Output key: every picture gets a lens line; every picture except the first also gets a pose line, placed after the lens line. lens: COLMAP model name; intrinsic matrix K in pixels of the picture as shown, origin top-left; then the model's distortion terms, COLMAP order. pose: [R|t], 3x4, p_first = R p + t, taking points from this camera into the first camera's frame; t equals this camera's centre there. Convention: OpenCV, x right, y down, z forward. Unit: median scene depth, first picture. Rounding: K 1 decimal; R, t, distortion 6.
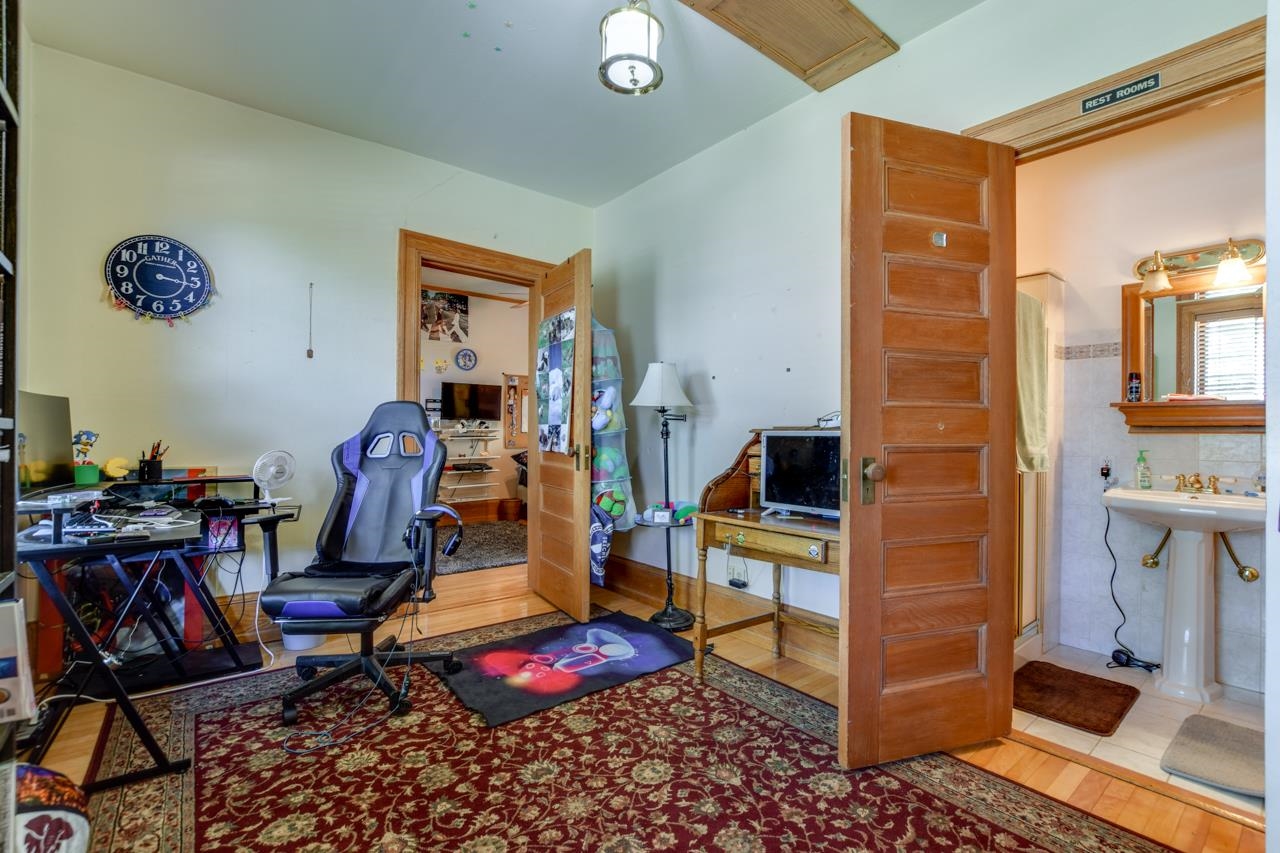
lens RADIAL K [[573.5, 0, 637.7], [0, 573.5, 430.3], [0, 0, 1]] dist [-0.023626, 0.002104]
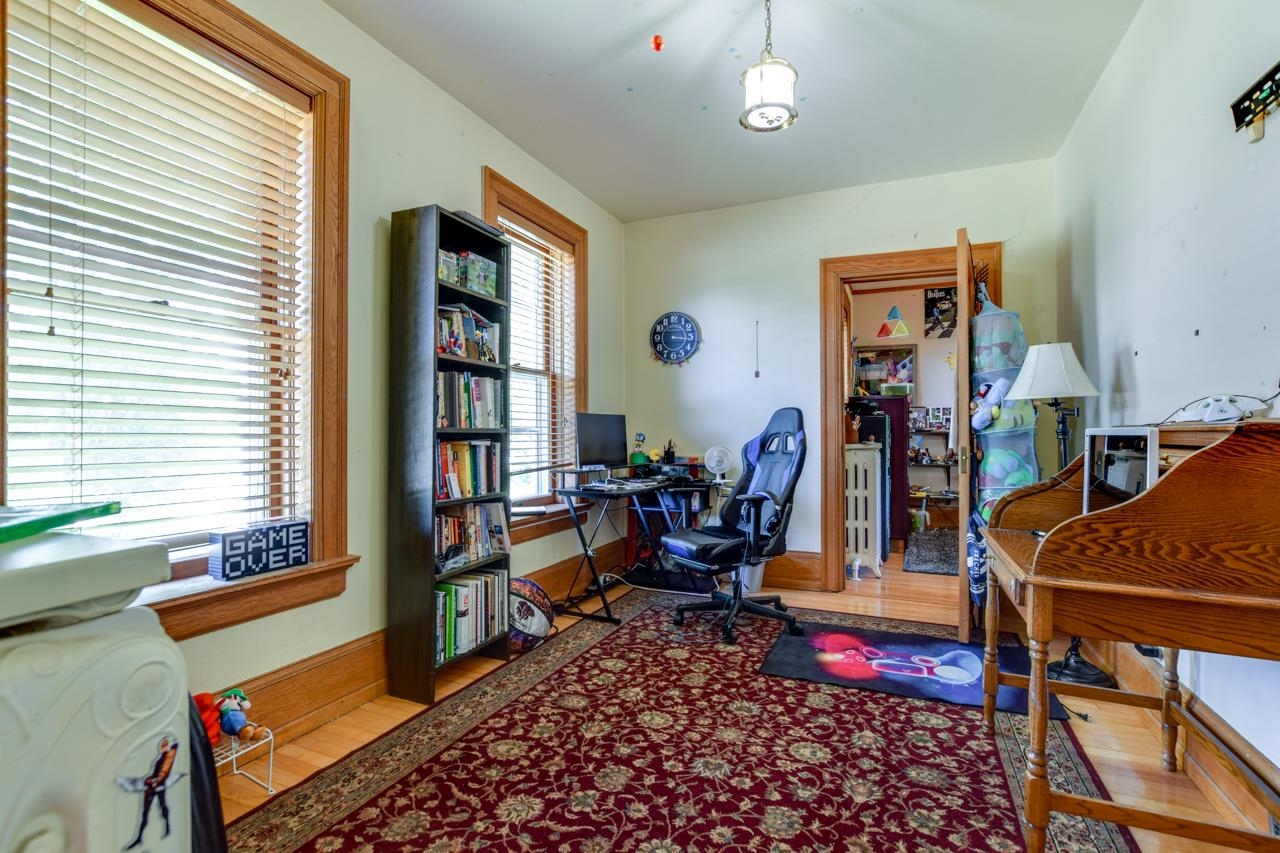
lens RADIAL K [[573.5, 0, 634.3], [0, 573.5, 430.2], [0, 0, 1]] dist [-0.023626, 0.002104]
pose [[0.451407, -0.009465, -0.892268, 0.605707], [0.007581, 0.999948, -0.006772, 0.003716], [0.892286, -0.003707, 0.451456, 0.169689]]
